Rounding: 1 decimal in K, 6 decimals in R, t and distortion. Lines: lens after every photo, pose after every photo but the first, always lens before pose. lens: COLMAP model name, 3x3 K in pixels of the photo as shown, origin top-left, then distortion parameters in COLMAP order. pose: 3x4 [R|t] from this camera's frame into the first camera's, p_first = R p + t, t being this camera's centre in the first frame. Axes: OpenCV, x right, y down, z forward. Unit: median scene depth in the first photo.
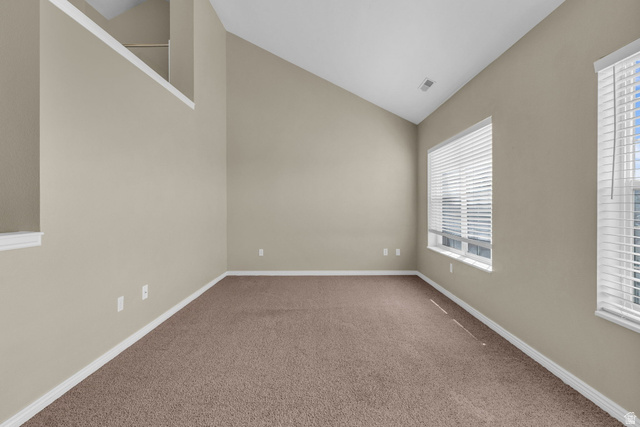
lens RADIAL K [[311.1, 0, 318.8], [0, 311.1, 208.2], [0, 0, 1]] dist [0.002456, 0.000112]
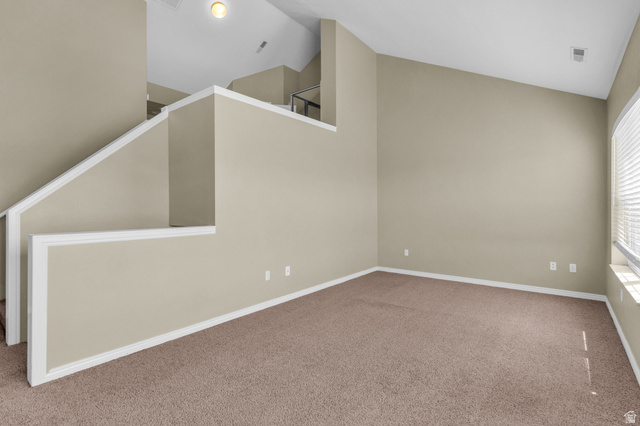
lens RADIAL K [[311.1, 0, 324.1], [0, 311.1, 211.9], [0, 0, 1]] dist [0.002456, 0.000112]
pose [[0.782240, 0.006397, -0.622944, 0.414135], [0.000626, 0.999939, 0.011055, -0.014651], [0.622976, -0.009037, 0.782188, -0.007109]]
